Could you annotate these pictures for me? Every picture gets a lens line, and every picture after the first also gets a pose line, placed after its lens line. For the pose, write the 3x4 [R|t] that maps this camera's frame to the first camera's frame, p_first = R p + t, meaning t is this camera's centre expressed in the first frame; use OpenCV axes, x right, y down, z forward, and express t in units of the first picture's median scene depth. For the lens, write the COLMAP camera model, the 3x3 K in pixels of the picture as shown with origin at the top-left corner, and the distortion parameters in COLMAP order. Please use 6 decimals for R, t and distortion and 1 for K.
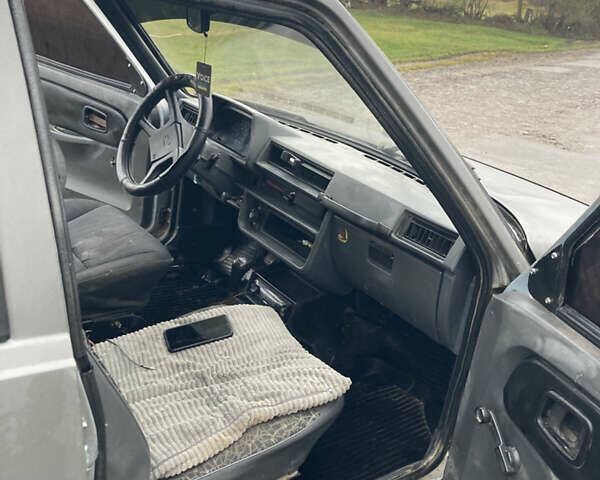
lens RADIAL K [[667.0, 0, 300.3], [0, 667.0, 238.9], [0, 0, 1]] dist [0.026216, 0.000000]
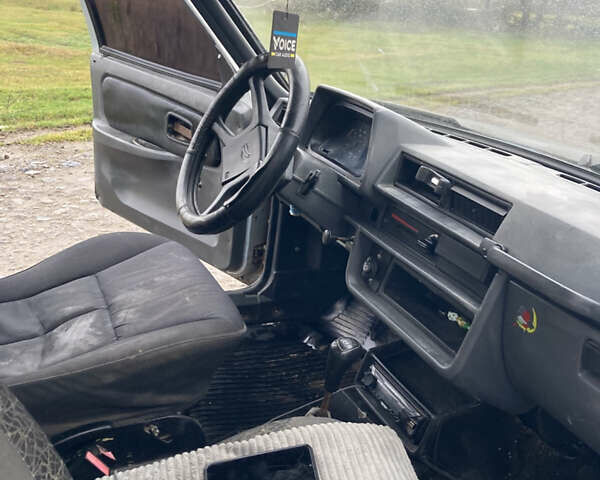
lens RADIAL K [[667.0, 0, 301.3], [0, 667.0, 239.4], [0, 0, 1]] dist [0.026216, 0.000000]
pose [[0.979123, 0.029708, -0.201088, -0.007245], [-0.037500, 0.998682, -0.035047, -0.038188], [0.199782, 0.041856, 0.978946, 0.368287]]
